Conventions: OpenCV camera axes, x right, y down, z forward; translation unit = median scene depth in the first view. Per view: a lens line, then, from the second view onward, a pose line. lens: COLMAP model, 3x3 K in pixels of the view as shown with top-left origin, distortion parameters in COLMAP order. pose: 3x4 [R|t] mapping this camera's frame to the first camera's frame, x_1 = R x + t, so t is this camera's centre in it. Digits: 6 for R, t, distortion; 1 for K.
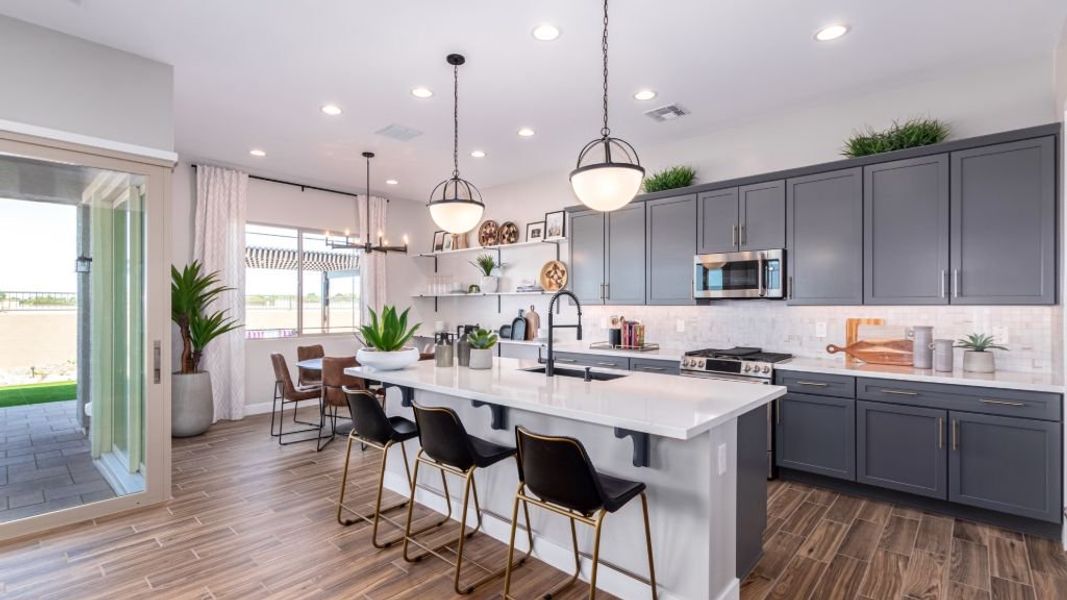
lens RADIAL K [[485.2, 0, 531.3], [0, 485.2, 303.4], [0, 0, 1]] dist [0.010086, -0.000187]
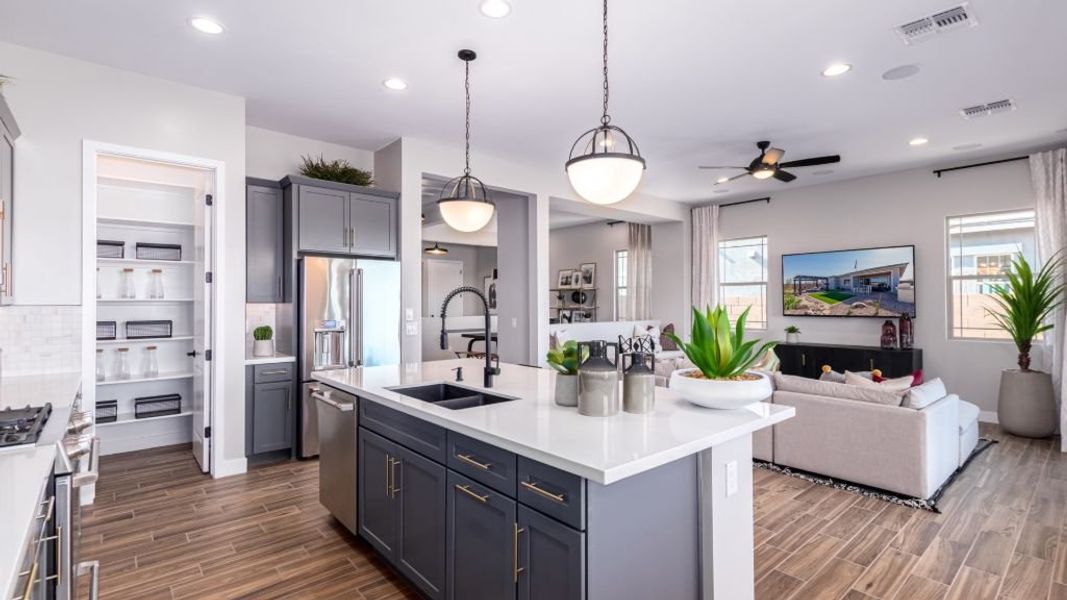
lens RADIAL K [[490.8, 0, 533.0], [0, 490.8, 297.0], [0, 0, 1]] dist [0.007869, -0.000695]
pose [[-0.992908, 0.003512, 0.118829, -0.133620], [0.002483, 0.999958, -0.008809, -0.001987], [-0.118855, -0.008452, -0.992876, 1.715545]]
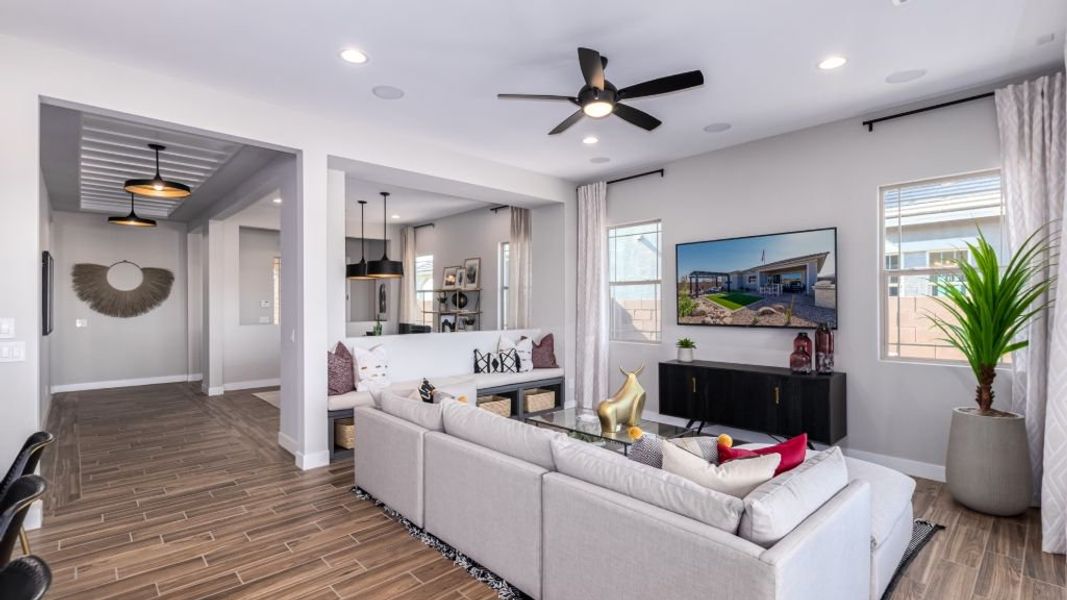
lens RADIAL K [[485.2, 0, 531.3], [0, 485.2, 303.4], [0, 0, 1]] dist [0.010086, -0.000187]
pose [[-0.996614, 0.002316, 0.082187, -0.612461], [0.002320, 0.999997, -0.000059, -0.007091], [-0.082187, 0.000132, -0.996617, 1.096019]]
